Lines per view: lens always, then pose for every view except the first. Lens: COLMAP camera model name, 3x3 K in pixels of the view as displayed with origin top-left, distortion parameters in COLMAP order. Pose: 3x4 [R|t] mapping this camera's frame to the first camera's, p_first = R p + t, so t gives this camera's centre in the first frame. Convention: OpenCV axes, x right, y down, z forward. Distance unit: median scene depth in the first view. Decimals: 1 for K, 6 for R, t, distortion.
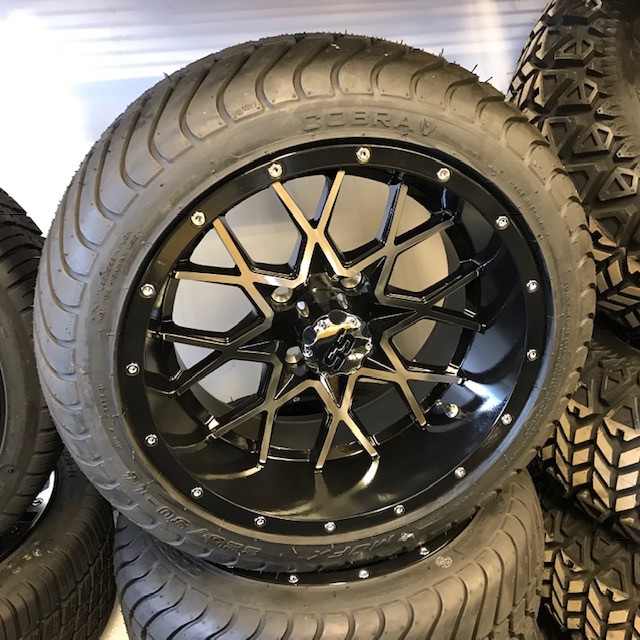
lens RADIAL K [[738.2, 0, 320.4], [0, 738.2, 320.0], [0, 0, 1]] dist [-0.018169, 0.000000]
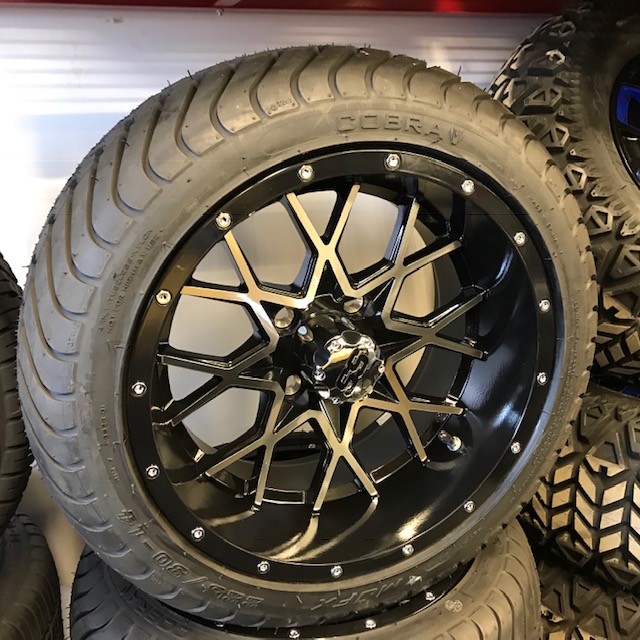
lens RADIAL K [[738.2, 0, 320.5], [0, 738.2, 319.0], [0, 0, 1]] dist [-0.018169, 0.000000]
pose [[0.988385, 0.006330, 0.151836, -0.152324], [0.012033, 0.992736, -0.119712, 0.081572], [-0.151491, 0.120149, 0.981129, 0.069874]]
